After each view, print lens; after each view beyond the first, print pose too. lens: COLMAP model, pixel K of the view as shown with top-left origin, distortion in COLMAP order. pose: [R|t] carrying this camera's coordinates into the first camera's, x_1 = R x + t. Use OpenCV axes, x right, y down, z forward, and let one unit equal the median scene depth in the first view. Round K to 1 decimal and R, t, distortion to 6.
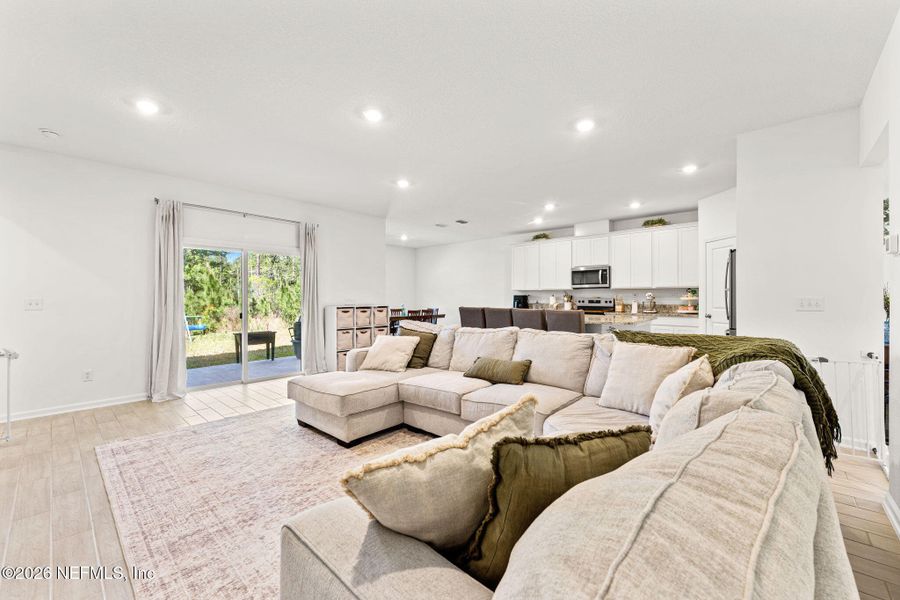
lens RADIAL K [[365.8, 0, 443.3], [0, 365.8, 298.4], [0, 0, 1]] dist [-0.001107, -0.000397]
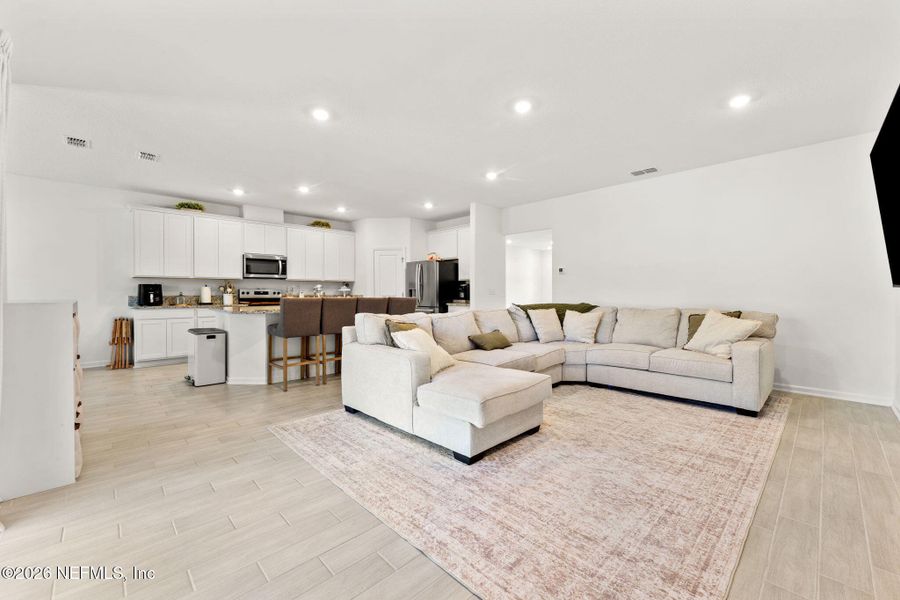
lens RADIAL K [[365.8, 0, 455.4], [0, 365.8, 296.7], [0, 0, 1]] dist [-0.001107, -0.000397]
pose [[0.044035, -0.009274, 0.998987, -0.539067], [0.002385, 0.999955, 0.009178, 0.011939], [-0.999027, 0.001979, 0.044055, 0.498510]]
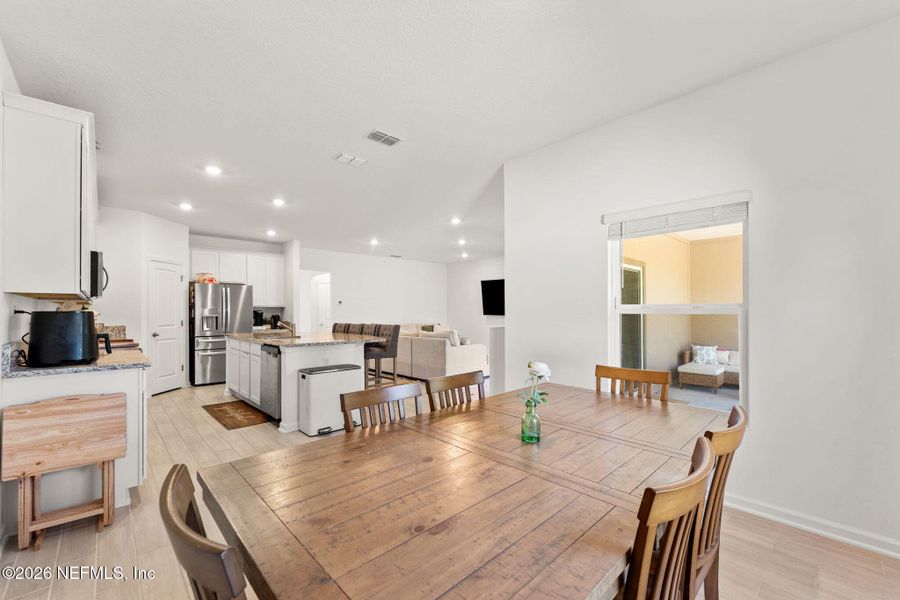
lens RADIAL K [[365.8, 0, 450.2], [0, 365.8, 309.0], [0, 0, 1]] dist [-0.001107, -0.000397]
pose [[-0.998187, 0.006669, 0.059820, -0.112710], [0.006251, 0.999955, -0.007180, -0.007997], [-0.059865, -0.006793, -0.998183, 1.538478]]
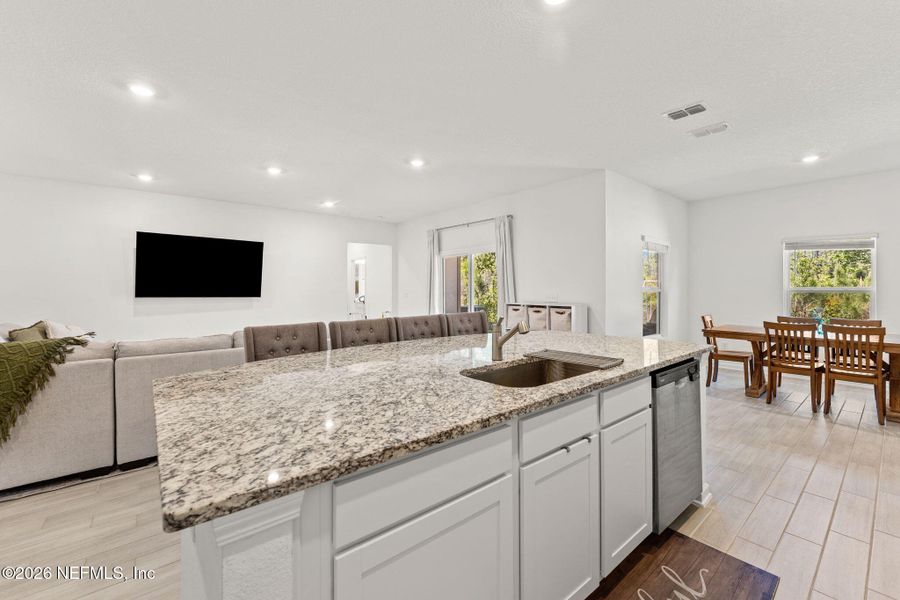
lens RADIAL K [[365.8, 0, 454.5], [0, 365.8, 287.2], [0, 0, 1]] dist [-0.001107, -0.000397]
pose [[-0.130500, -0.000990, -0.991448, 0.511733], [0.000562, 0.999999, -0.001073, -0.013156], [0.991448, -0.000697, -0.130499, 0.831662]]
